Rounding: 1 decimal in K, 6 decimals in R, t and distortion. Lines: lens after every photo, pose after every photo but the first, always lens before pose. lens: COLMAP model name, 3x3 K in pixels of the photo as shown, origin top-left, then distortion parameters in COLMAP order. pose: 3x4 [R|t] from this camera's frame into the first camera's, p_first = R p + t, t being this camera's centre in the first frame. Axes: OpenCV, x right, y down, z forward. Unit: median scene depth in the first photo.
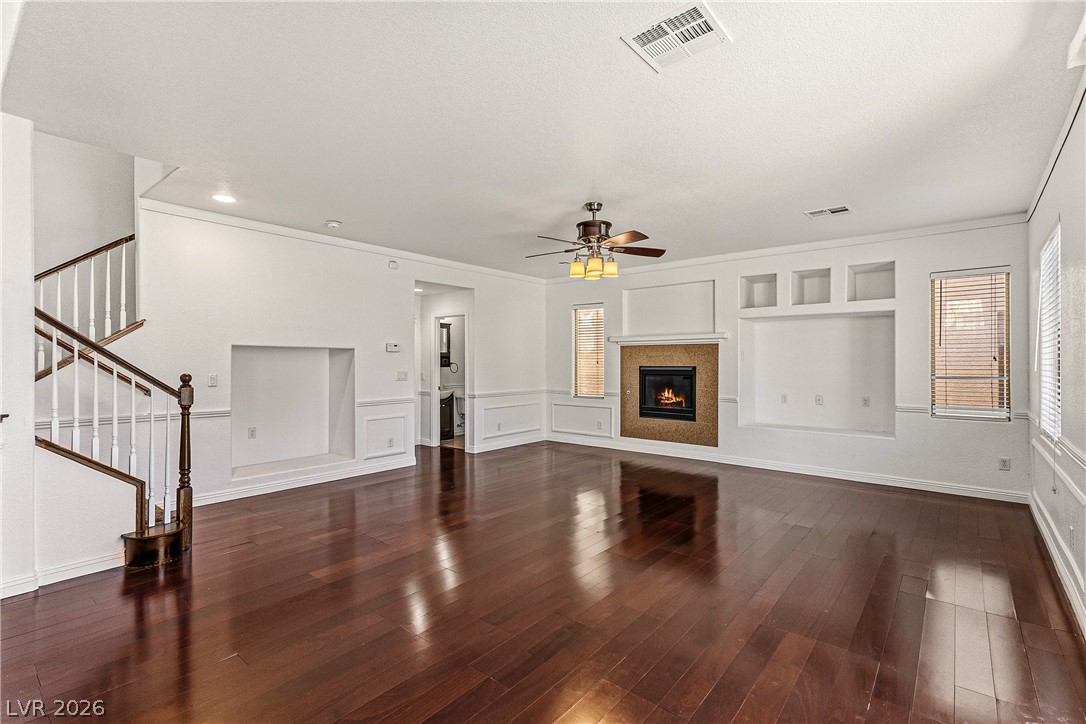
lens RADIAL K [[505.8, 0, 545.3], [0, 505.8, 362.9], [0, 0, 1]] dist [0.019585, 0.000238]
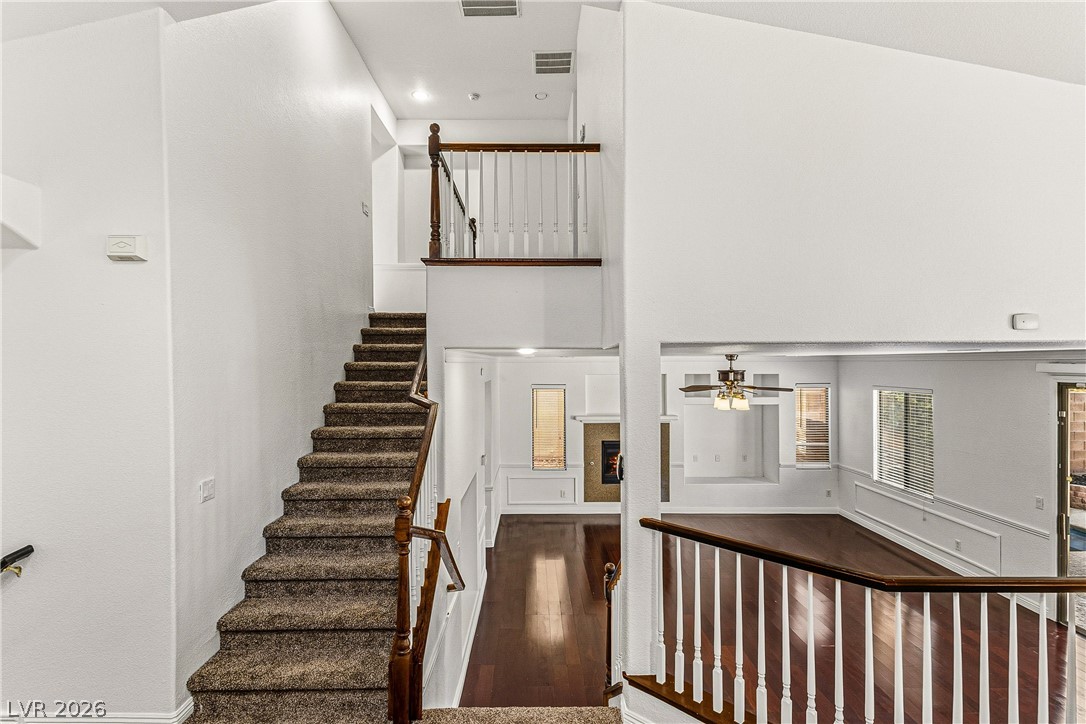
lens RADIAL K [[505.8, 0, 542.1], [0, 505.8, 360.6], [0, 0, 1]] dist [0.019585, 0.000238]
pose [[0.773182, -0.002450, 0.634179, -0.657184], [0.003895, 0.999992, -0.000886, -0.176680], [-0.634172, 0.003155, 0.773186, 0.171689]]
